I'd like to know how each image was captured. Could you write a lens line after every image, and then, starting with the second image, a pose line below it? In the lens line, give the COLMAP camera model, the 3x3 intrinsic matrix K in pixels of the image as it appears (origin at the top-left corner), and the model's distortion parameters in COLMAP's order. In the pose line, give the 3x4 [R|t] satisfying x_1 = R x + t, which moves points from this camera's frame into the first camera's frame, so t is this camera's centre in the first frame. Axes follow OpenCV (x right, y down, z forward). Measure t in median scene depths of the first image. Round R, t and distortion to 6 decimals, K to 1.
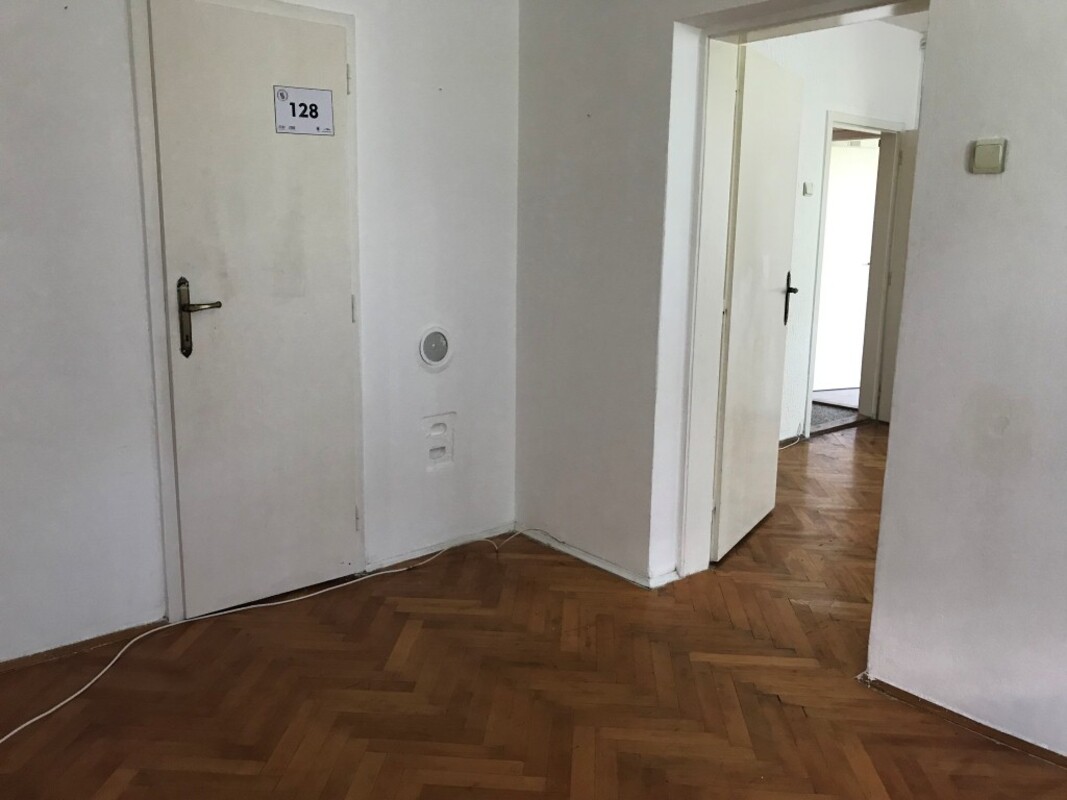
lens RADIAL K [[885.4, 0, 533.5], [0, 885.4, 400.0], [0, 0, 1]] dist [-0.000865, -0.005191]
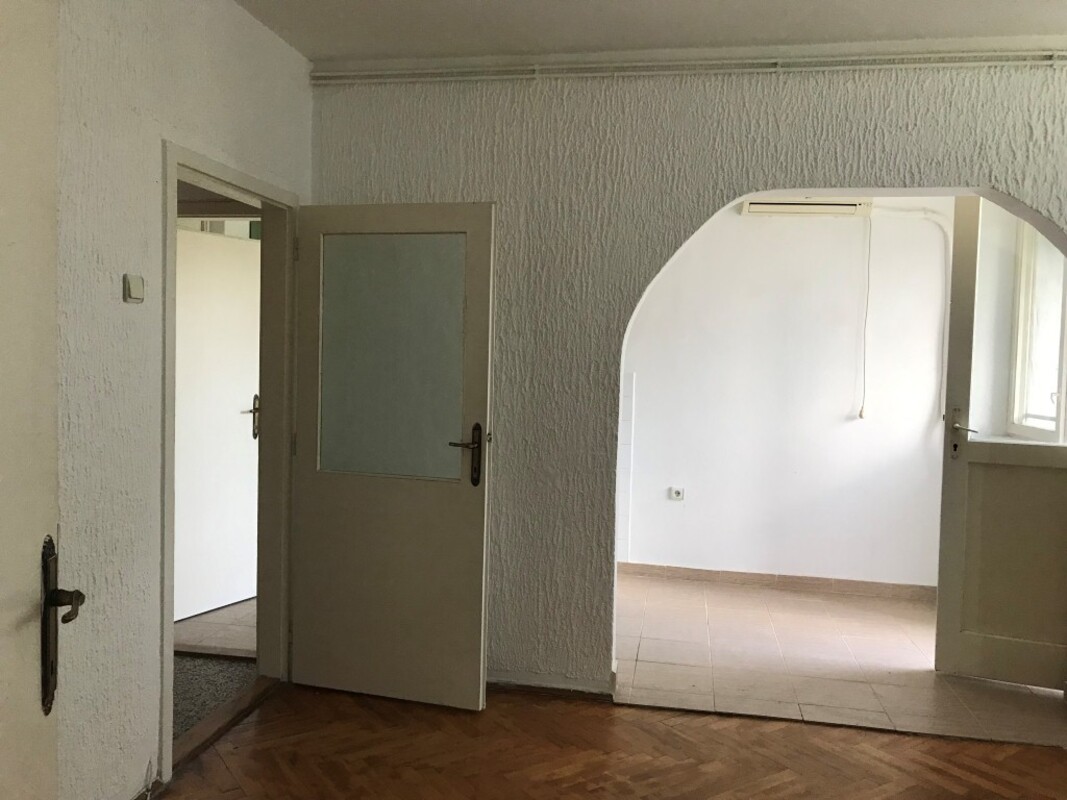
lens RADIAL K [[885.4, 0, 533.5], [0, 885.4, 400.0], [0, 0, 1]] dist [-0.000865, -0.005191]
pose [[0.772473, -0.024125, 0.634589, 0.157833], [0.103959, 0.990602, -0.088887, -0.103326], [-0.626481, 0.134634, 0.767721, 0.460777]]
